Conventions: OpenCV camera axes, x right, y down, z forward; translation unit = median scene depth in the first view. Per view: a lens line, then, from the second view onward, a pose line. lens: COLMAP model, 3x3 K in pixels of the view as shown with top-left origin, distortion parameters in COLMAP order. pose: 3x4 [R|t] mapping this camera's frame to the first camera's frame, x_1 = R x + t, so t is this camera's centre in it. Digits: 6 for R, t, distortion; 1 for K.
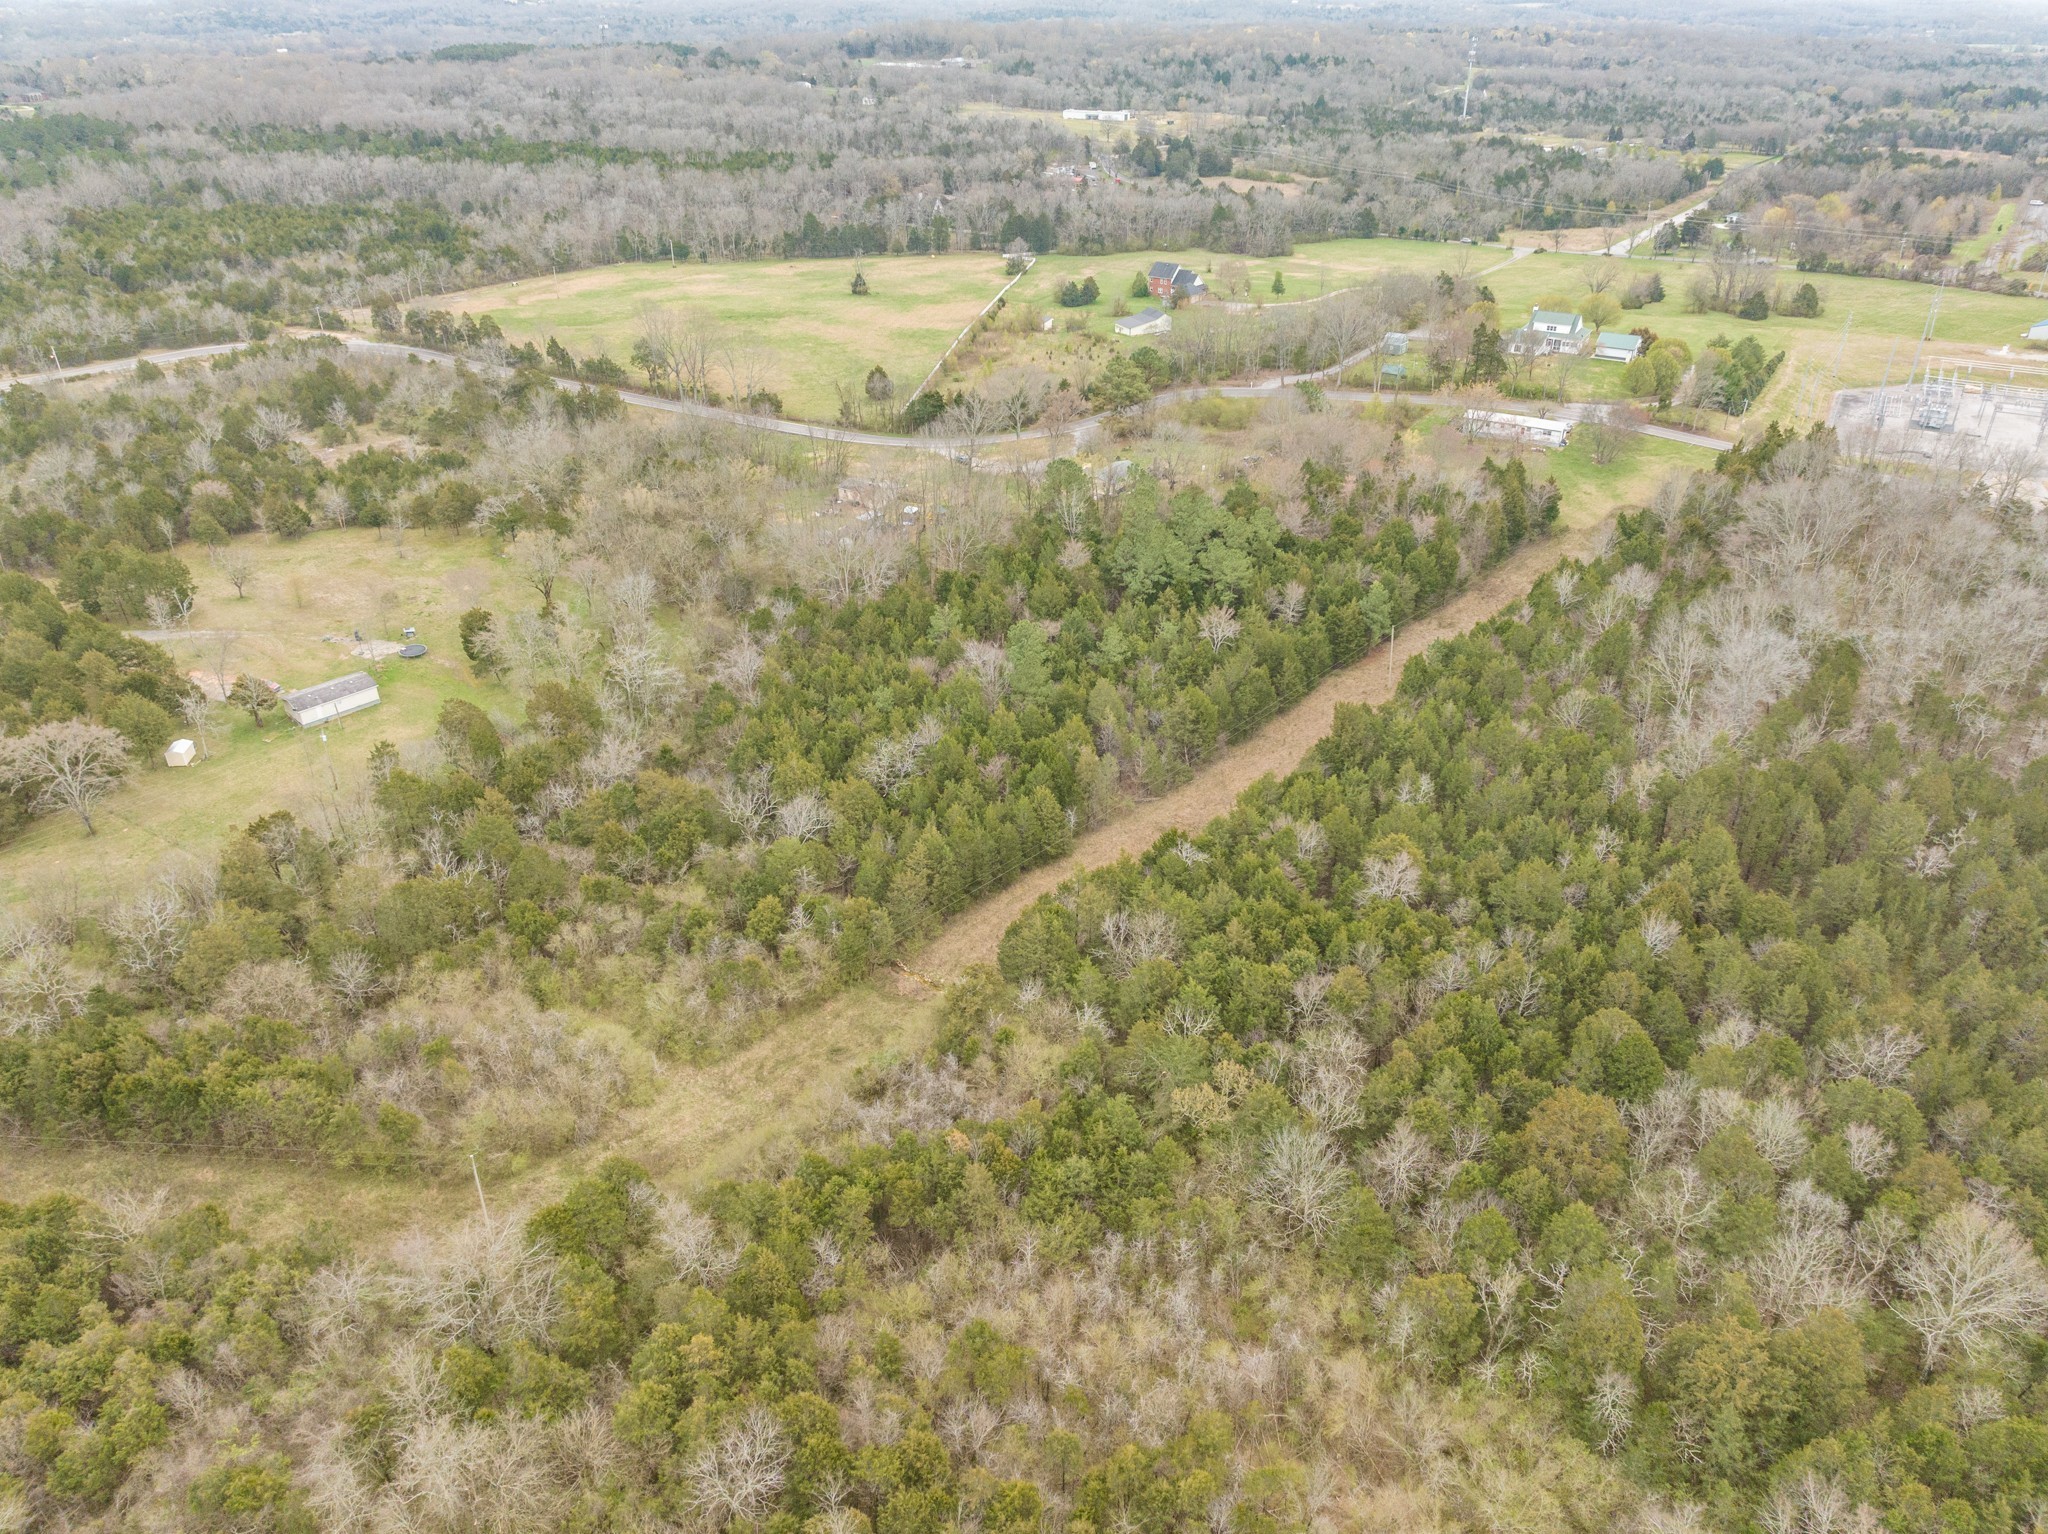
lens RADIAL K [[1436.9, 0, 1030.1], [0, 1436.9, 761.7], [0, 0, 1]] dist [-0.028744, 0.013473]
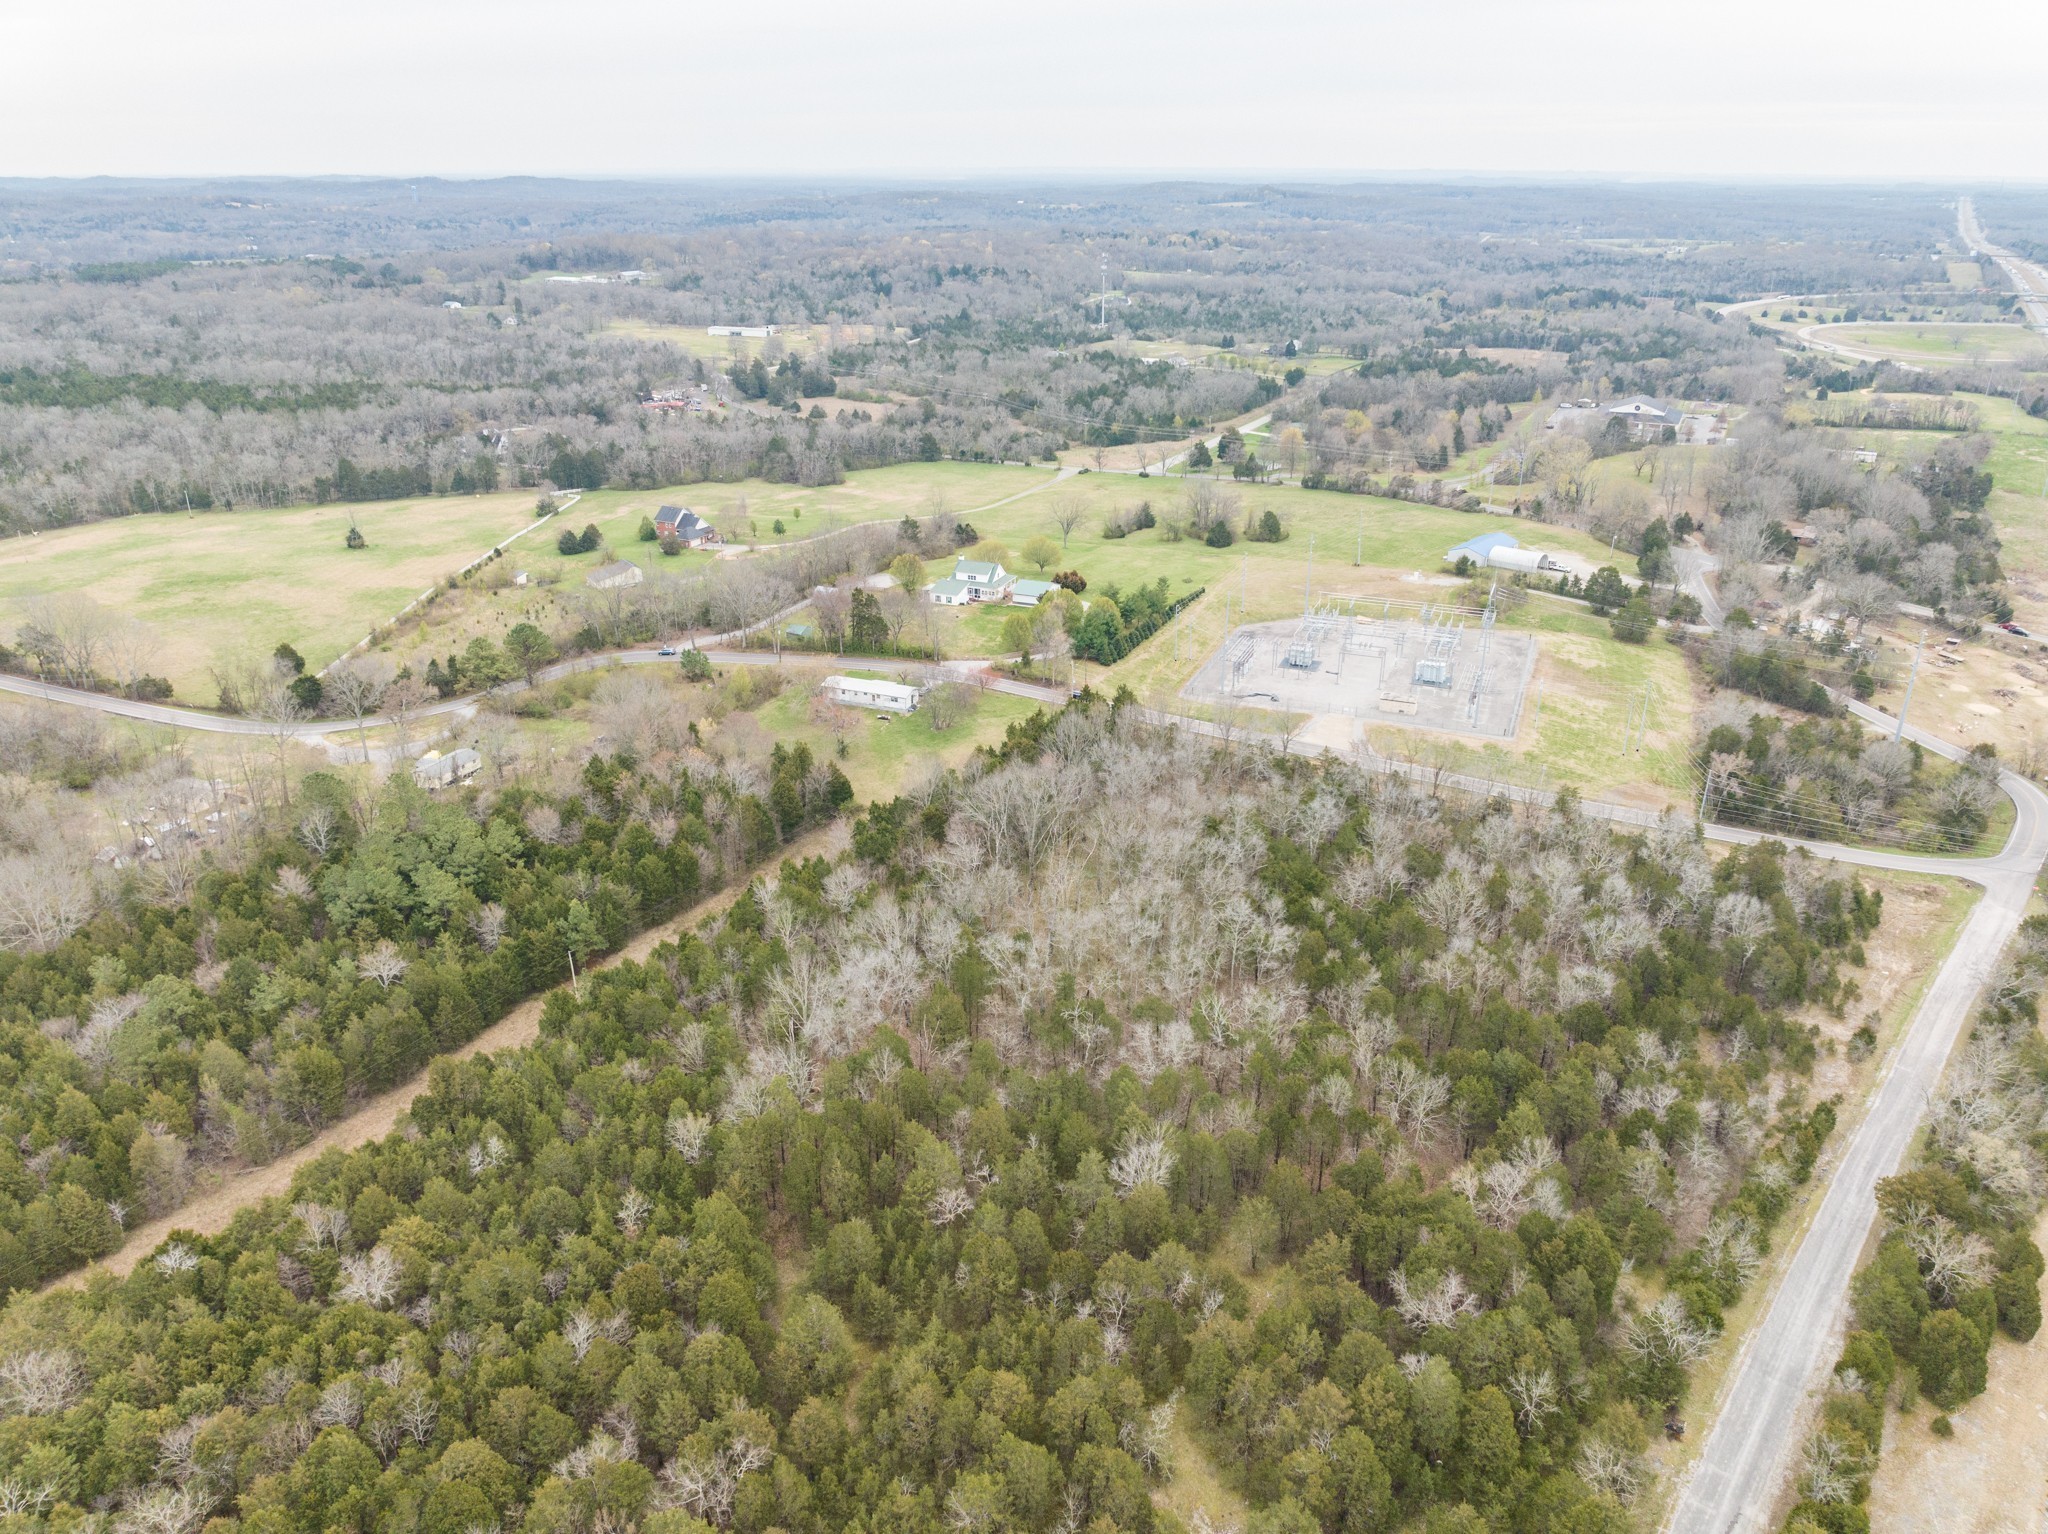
lens RADIAL K [[1436.9, 0, 1030.1], [0, 1436.9, 761.7], [0, 0, 1]] dist [-0.028744, 0.013473]
pose [[0.989641, -0.052304, 0.133700, 0.168164], [0.066836, 0.992051, -0.106621, -0.037345], [-0.127060, 0.114452, 0.985270, -0.008446]]
